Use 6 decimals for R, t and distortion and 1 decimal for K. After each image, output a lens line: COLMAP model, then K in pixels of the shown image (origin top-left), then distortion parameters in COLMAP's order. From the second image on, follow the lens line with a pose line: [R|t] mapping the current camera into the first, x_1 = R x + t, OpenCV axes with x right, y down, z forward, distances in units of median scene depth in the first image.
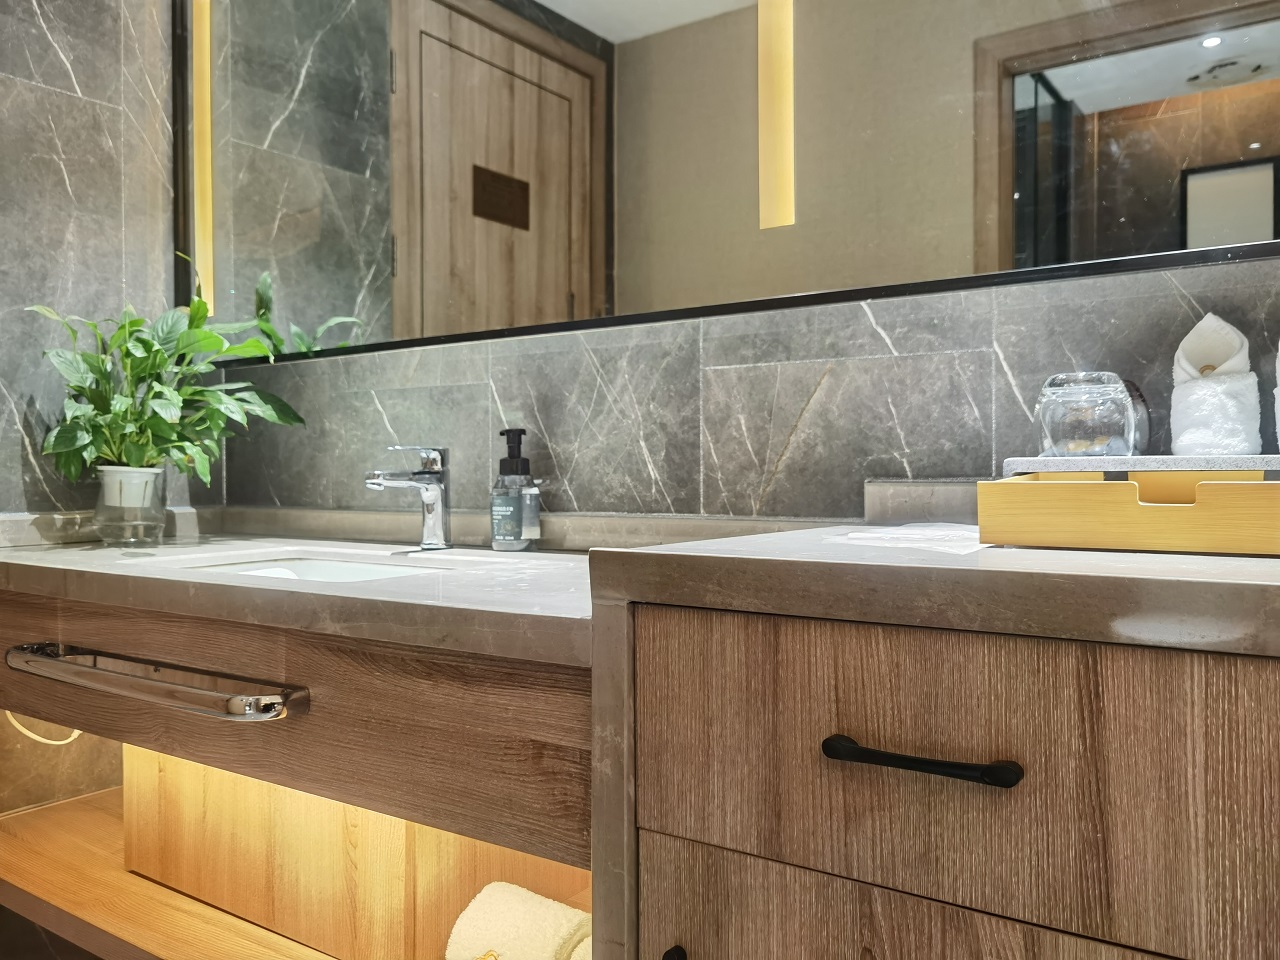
lens RADIAL K [[1015.1, 0, 642.8], [0, 1015.1, 472.6], [0, 0, 1]] dist [0.028540, -0.031452]
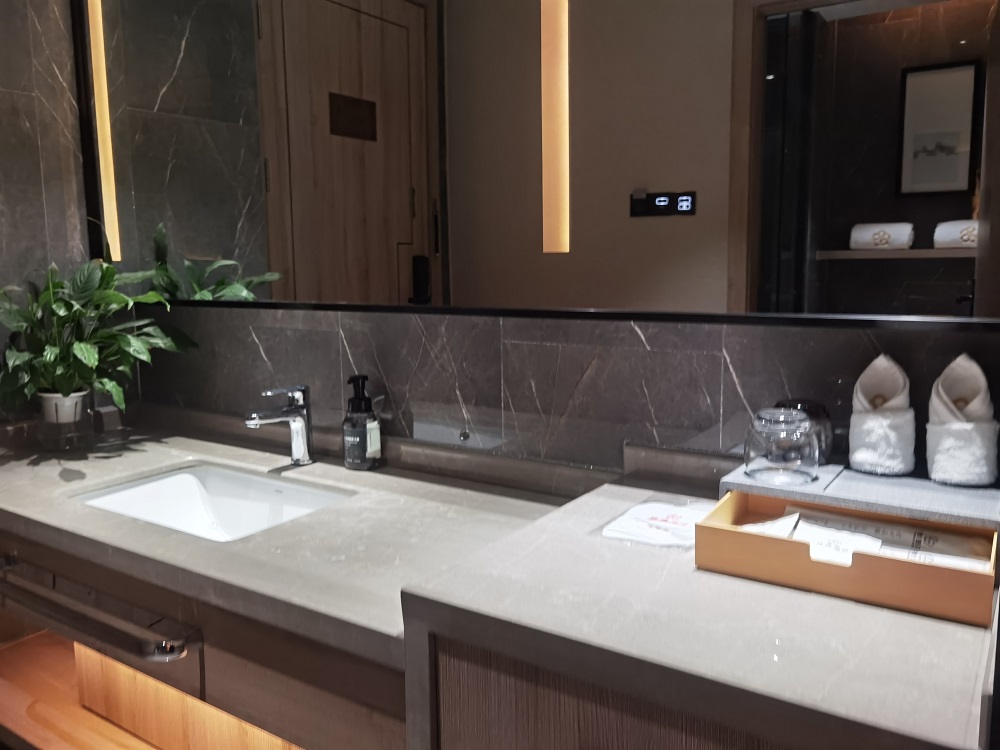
lens RADIAL K [[793.0, 0, 495.4], [0, 793.0, 346.2], [0, 0, 1]] dist [0.028540, -0.031452]
pose [[0.999831, -0.012324, 0.013662, 0.028928], [0.010598, 0.992731, 0.119887, -0.173335], [-0.015040, -0.119721, 0.992694, 0.001236]]
